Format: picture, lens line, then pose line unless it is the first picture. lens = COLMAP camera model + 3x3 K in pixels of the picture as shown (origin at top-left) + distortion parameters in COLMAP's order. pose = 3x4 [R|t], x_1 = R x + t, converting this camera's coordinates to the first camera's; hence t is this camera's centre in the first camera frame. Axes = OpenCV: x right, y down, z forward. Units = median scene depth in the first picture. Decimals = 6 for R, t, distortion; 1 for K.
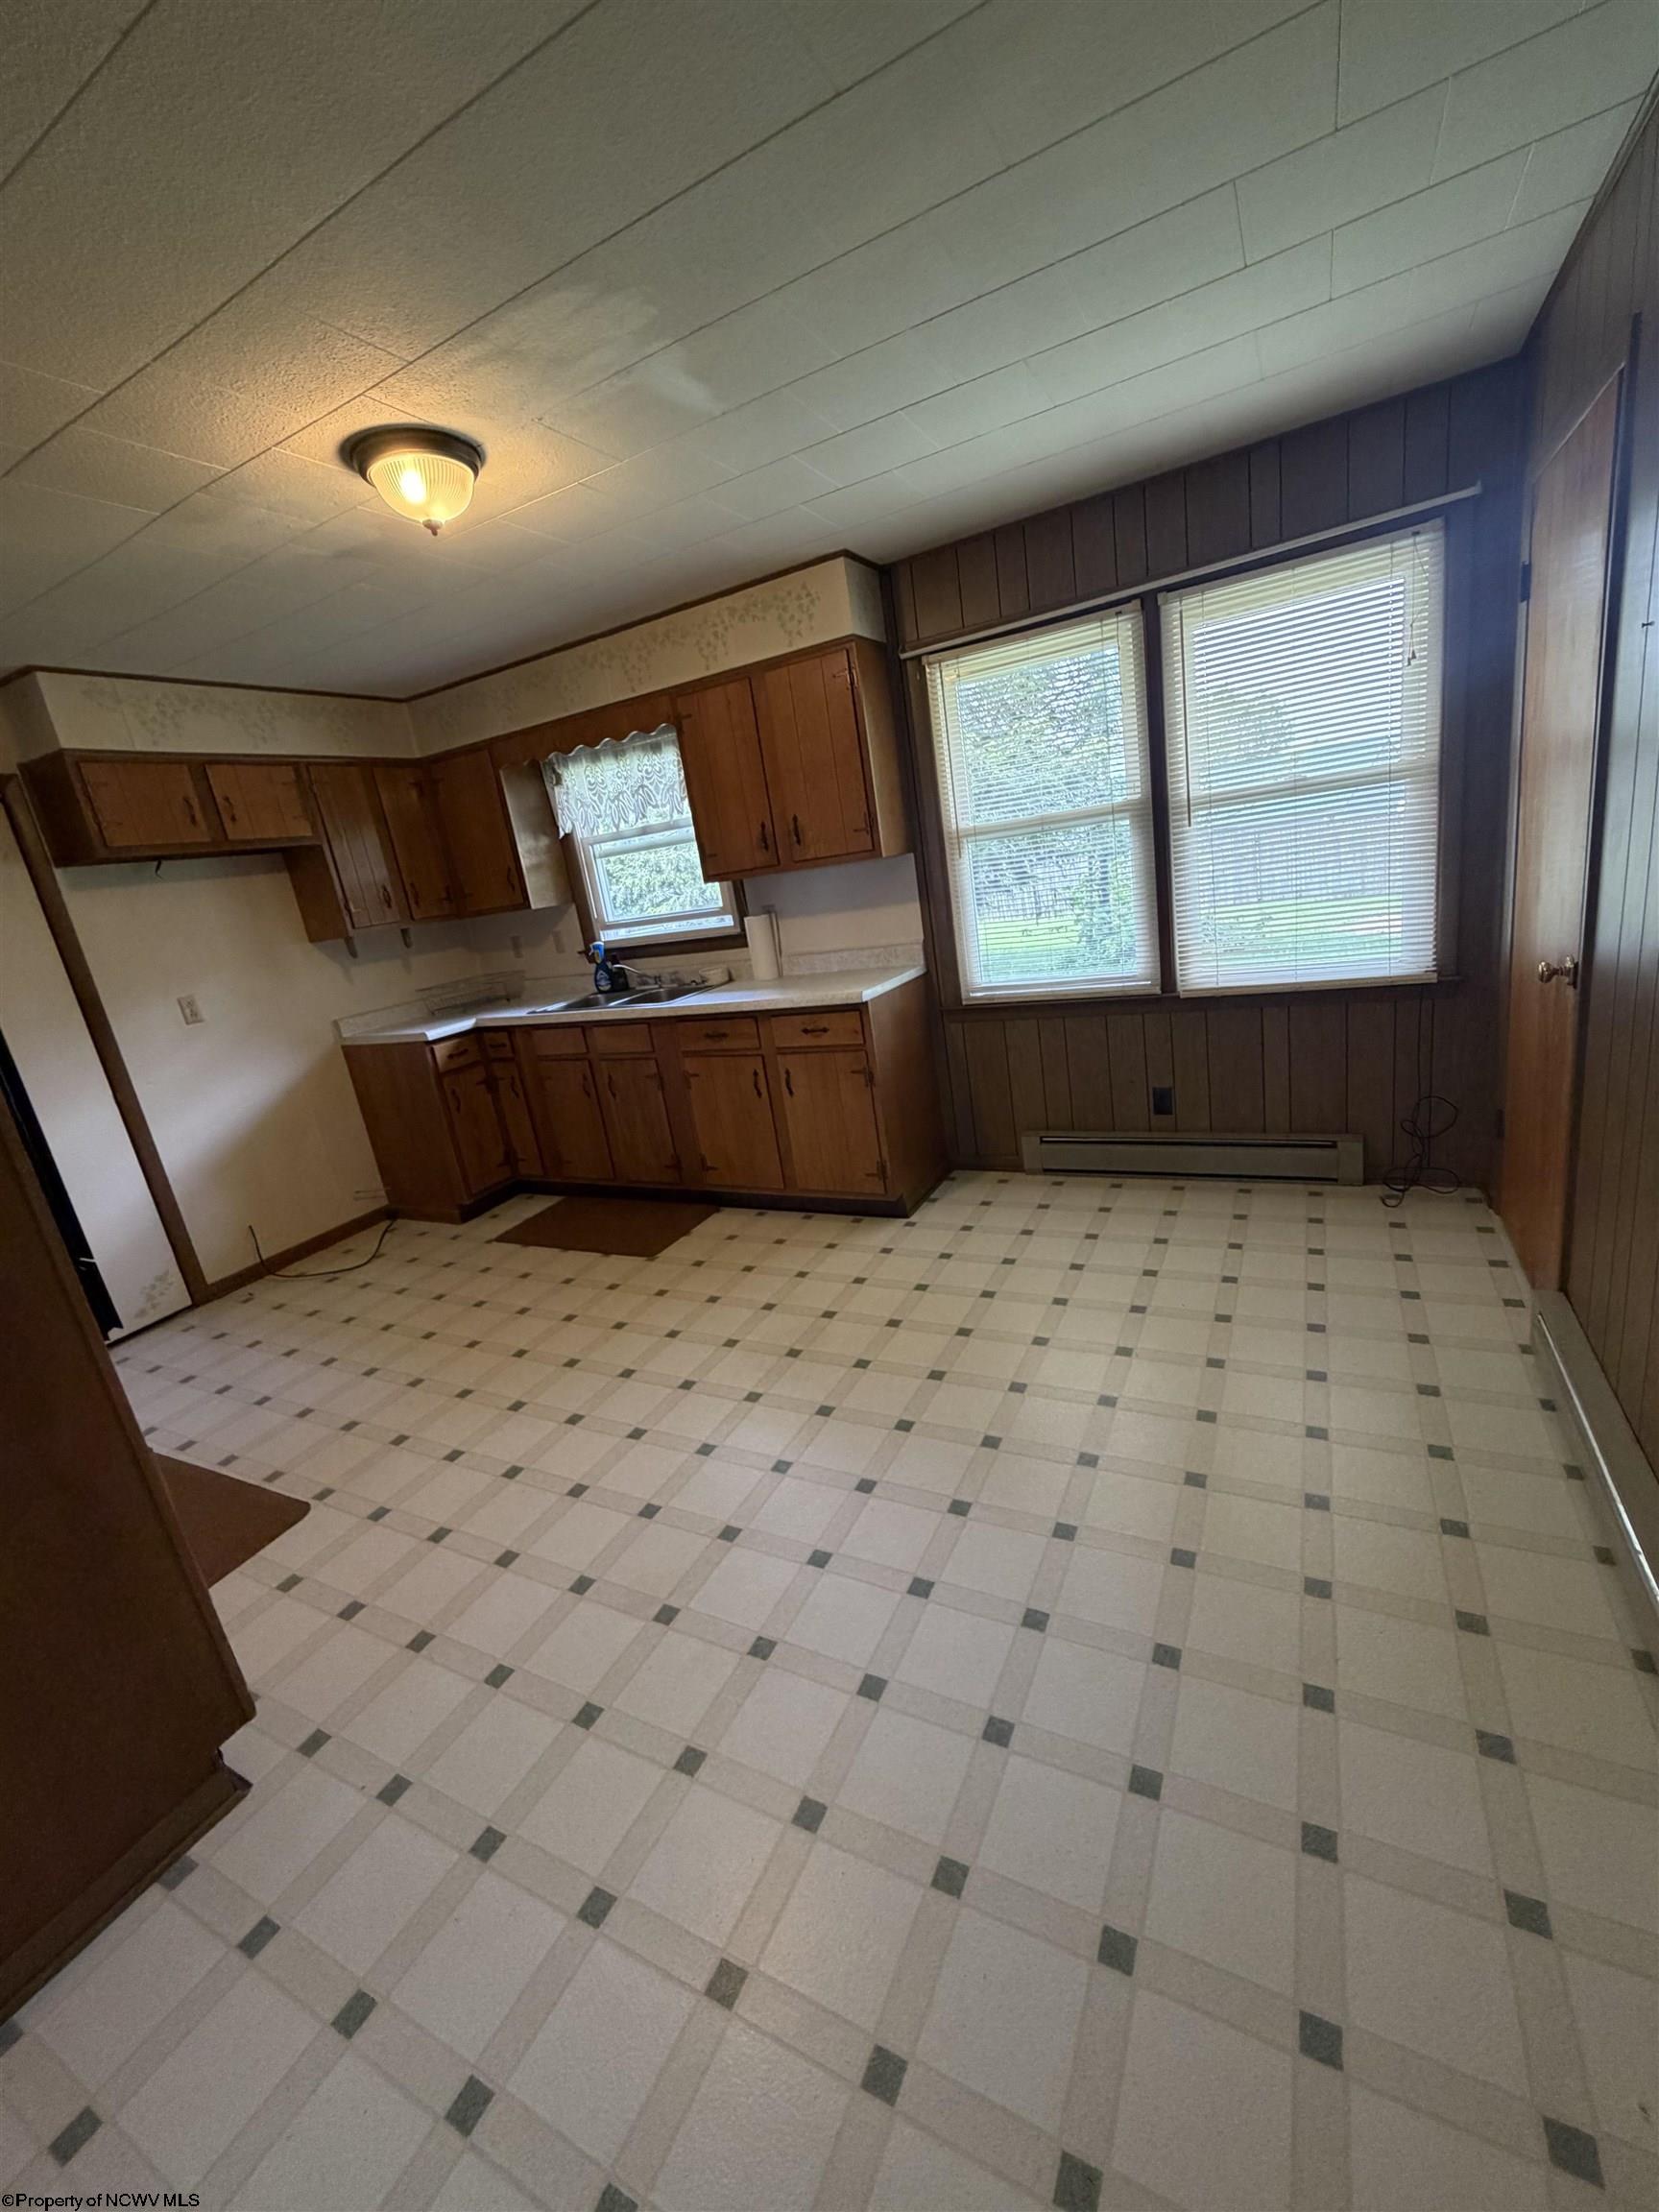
lens RADIAL K [[881.4, 0, 829.5], [0, 881.4, 1102.4], [0, 0, 1]] dist [-0.000990, -0.000009]
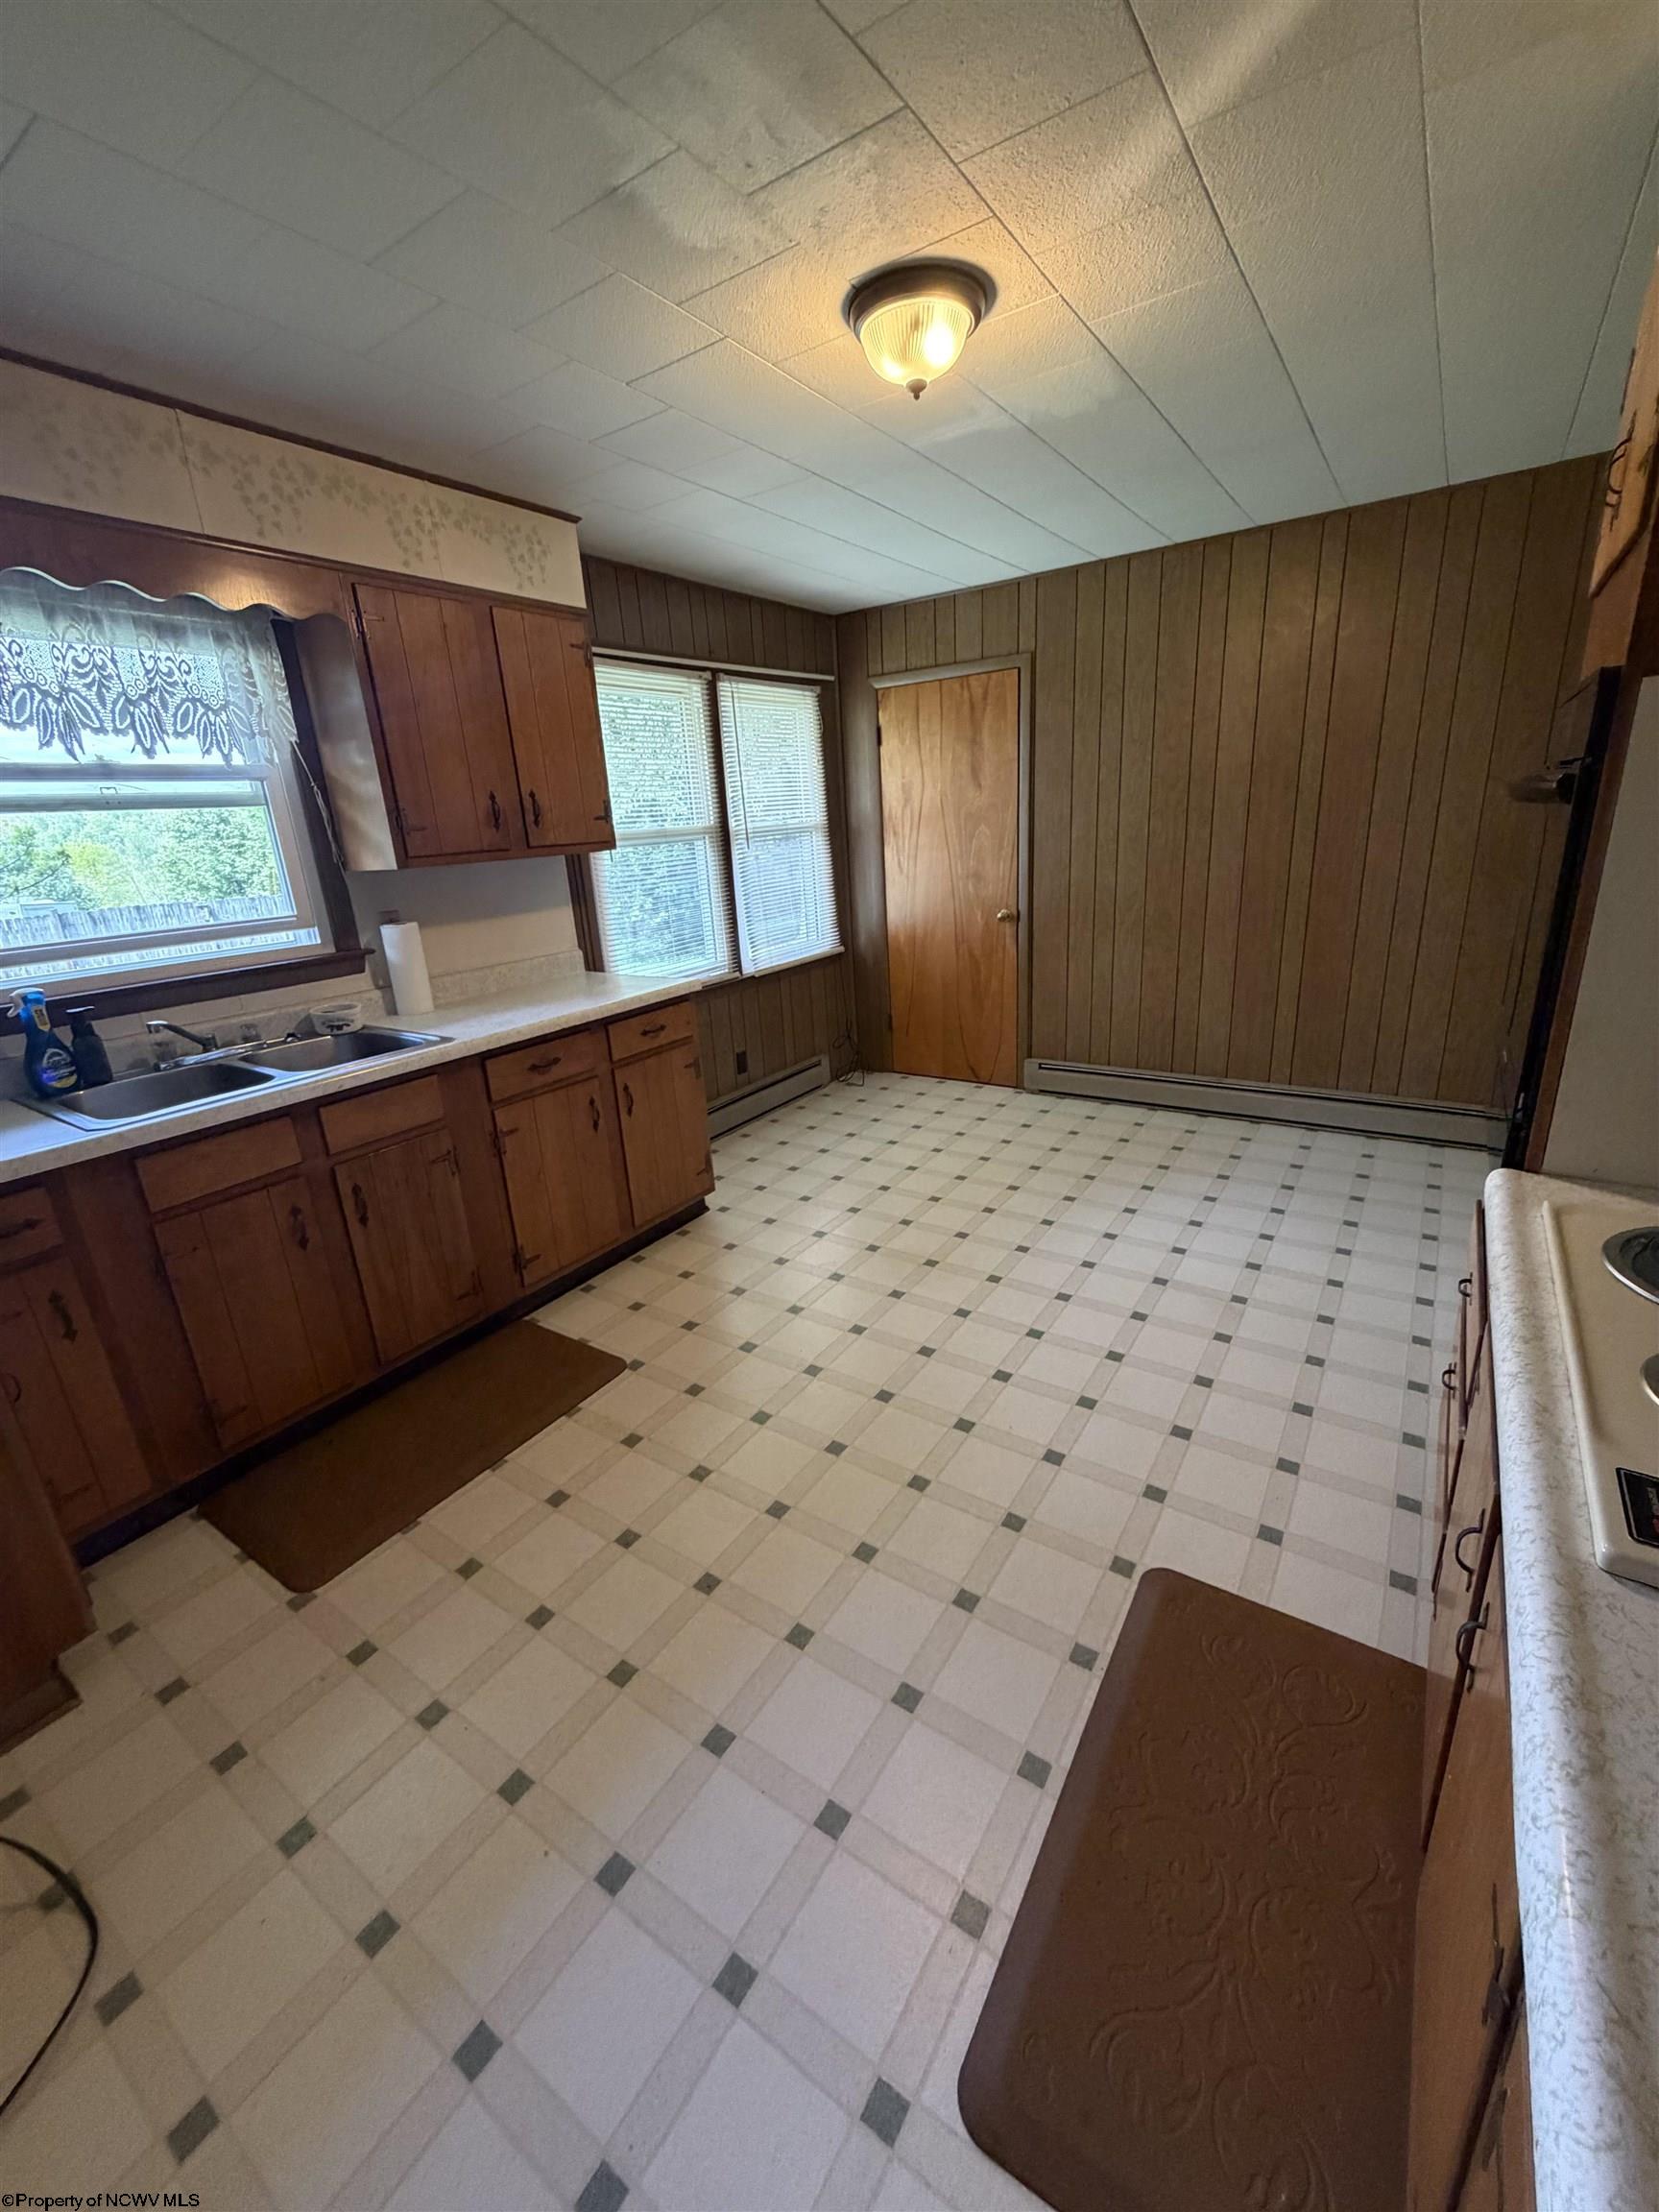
lens RADIAL K [[881.4, 0, 836.9], [0, 881.4, 1103.2], [0, 0, 1]] dist [-0.000990, -0.000009]
pose [[0.116901, -0.170855, 0.978337, -0.893143], [0.304870, 0.943702, 0.128378, -0.069967], [-0.945192, 0.283258, 0.162408, 0.700214]]
